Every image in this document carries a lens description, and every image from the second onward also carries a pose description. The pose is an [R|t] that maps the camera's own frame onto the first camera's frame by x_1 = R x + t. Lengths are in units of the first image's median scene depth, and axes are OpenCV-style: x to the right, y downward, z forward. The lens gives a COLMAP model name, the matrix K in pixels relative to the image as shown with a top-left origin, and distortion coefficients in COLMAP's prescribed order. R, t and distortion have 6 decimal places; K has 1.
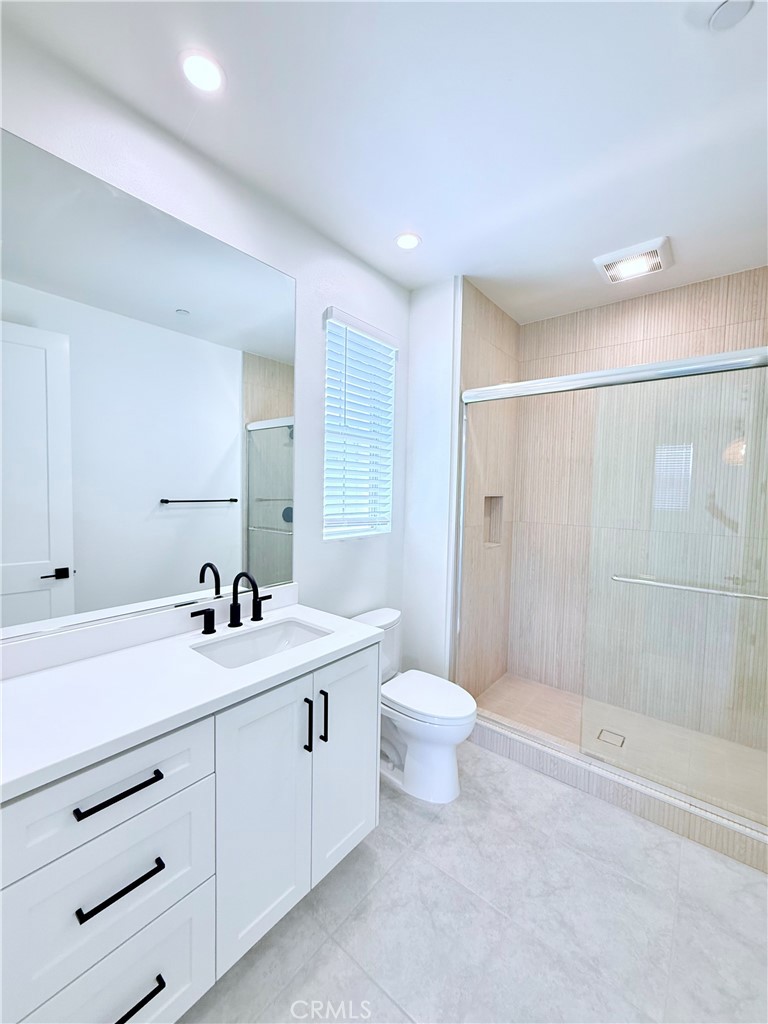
lens RADIAL K [[408.7, 0, 384.0], [0, 408.7, 512.0], [0, 0, 1]] dist [0.000107, -0.000024]
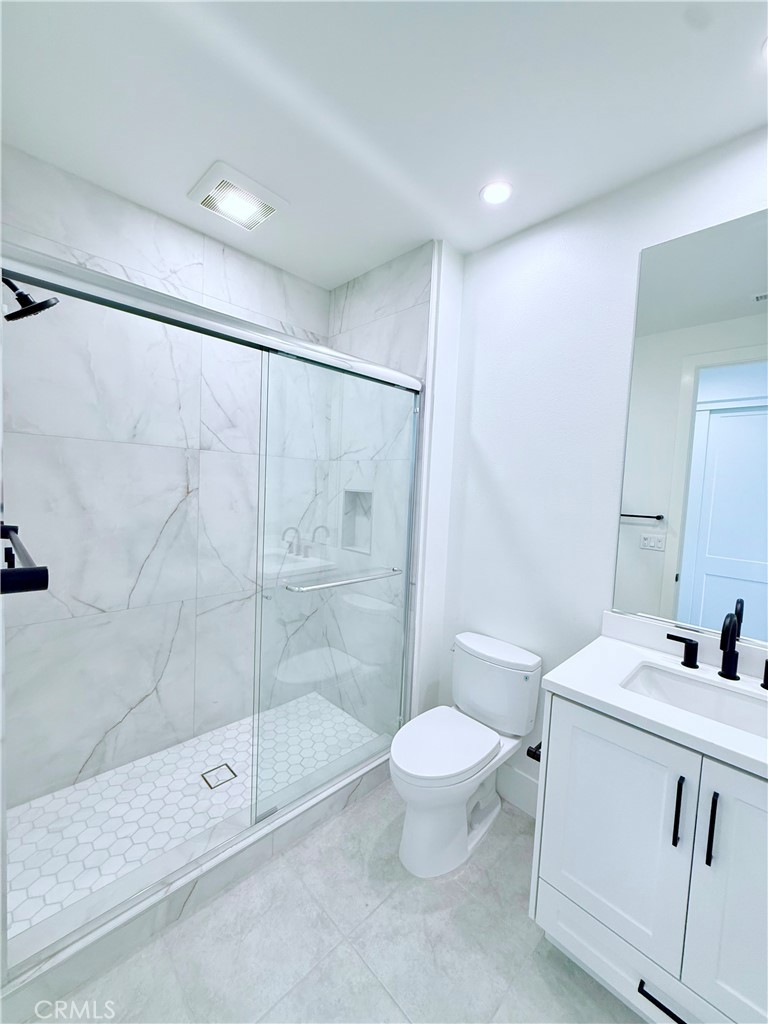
lens RADIAL K [[408.7, 0, 384.0], [0, 408.7, 512.0], [0, 0, 1]] dist [0.000107, -0.000024]
pose [[-0.111334, 0.062765, -0.991799, 0.522481], [-0.096330, 0.992622, 0.073630, -0.042237], [0.989103, 0.103738, -0.104466, 0.403615]]
